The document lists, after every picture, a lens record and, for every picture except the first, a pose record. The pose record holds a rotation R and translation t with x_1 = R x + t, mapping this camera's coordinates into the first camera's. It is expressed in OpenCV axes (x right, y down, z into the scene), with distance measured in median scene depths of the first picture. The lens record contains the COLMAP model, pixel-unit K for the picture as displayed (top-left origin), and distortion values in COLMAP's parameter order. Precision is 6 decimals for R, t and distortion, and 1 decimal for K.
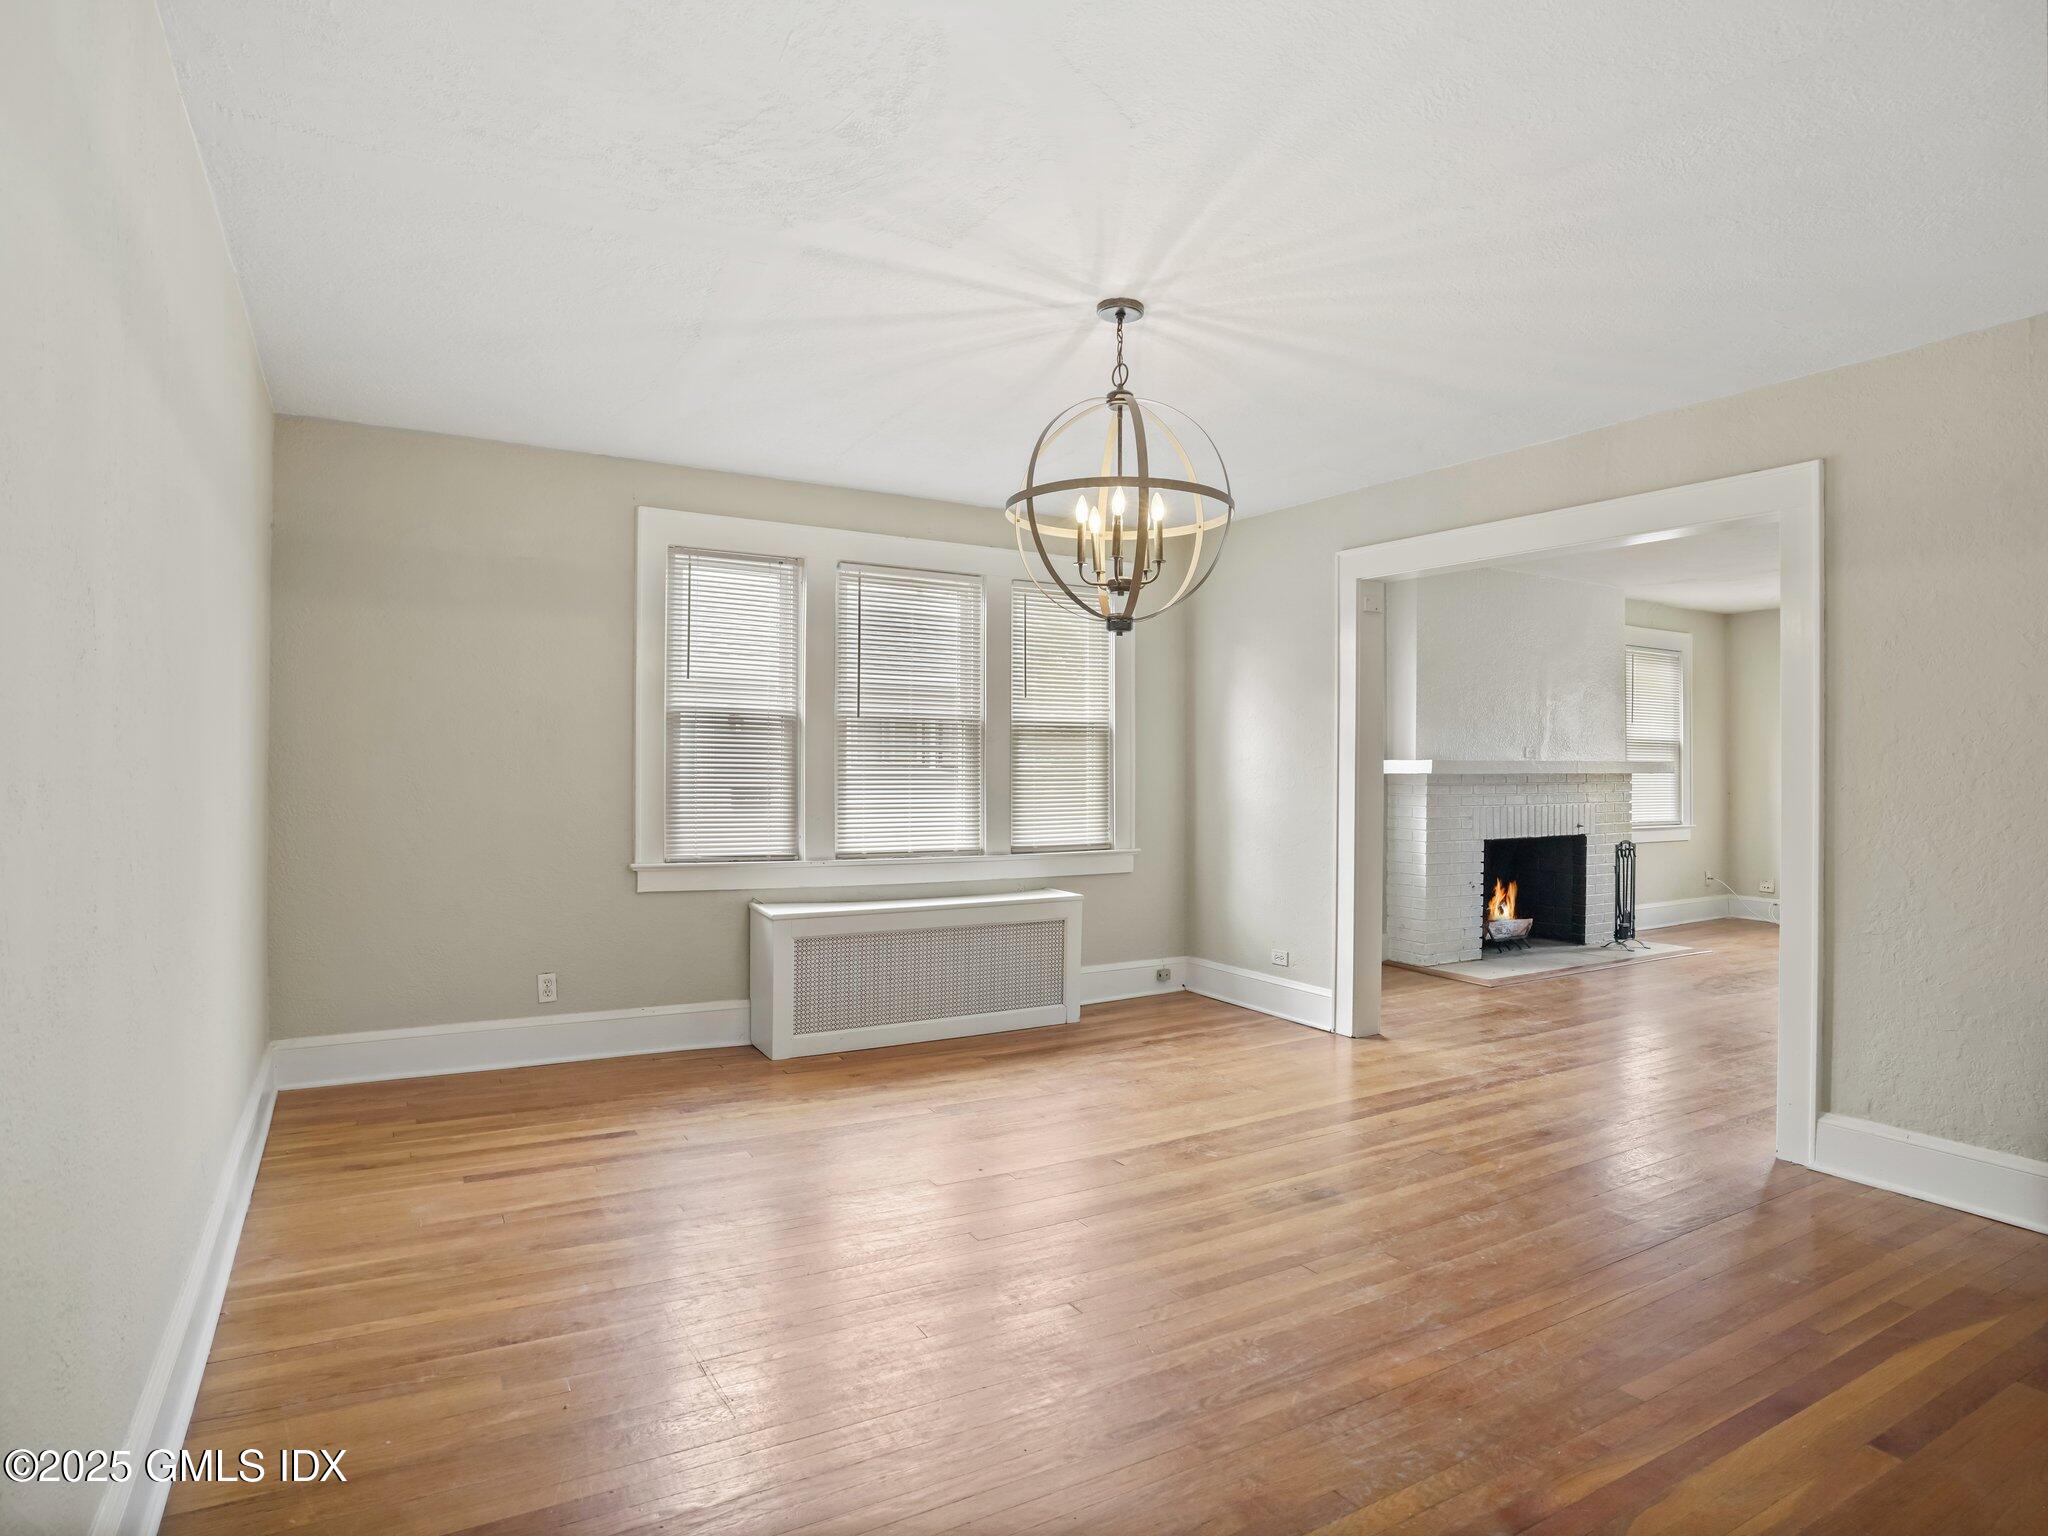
lens RADIAL K [[1151.5, 0, 1034.2], [0, 1151.5, 766.5], [0, 0, 1]] dist [-0.066708, 0.012254]
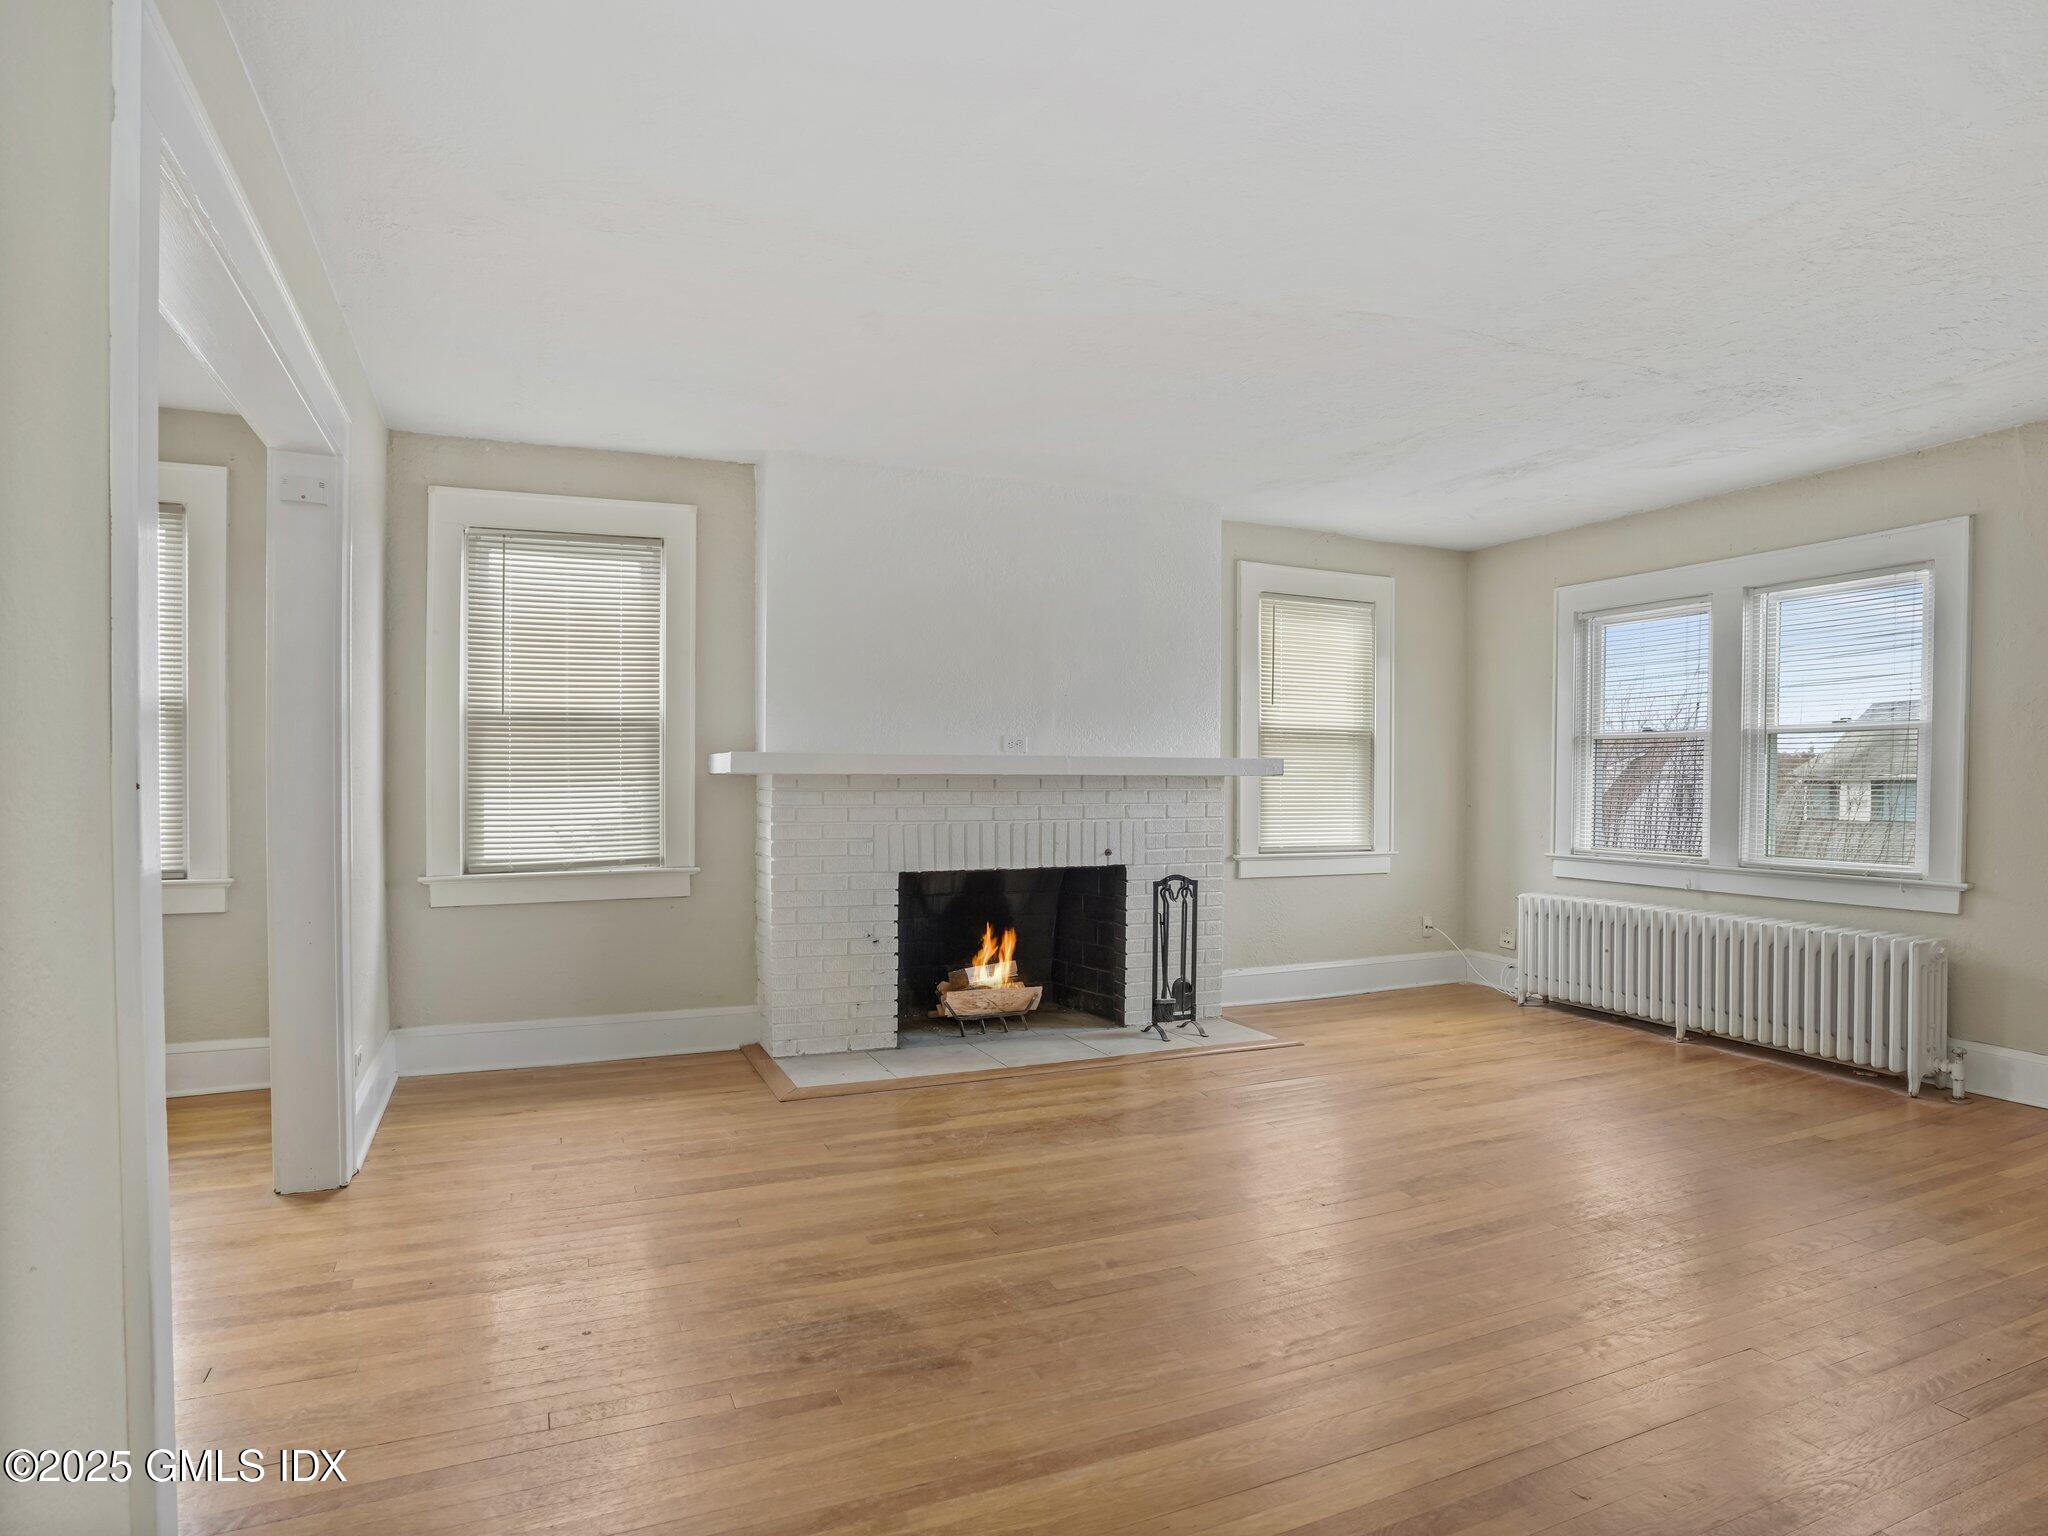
lens RADIAL K [[1151.5, 0, 1017.0], [0, 1151.5, 769.4], [0, 0, 1]] dist [-0.066708, 0.012254]
pose [[0.990507, 0.003326, -0.137421, 0.452691], [-0.003292, 0.999994, 0.000474, 0.002135], [0.137422, -0.000017, 0.990513, 0.267257]]
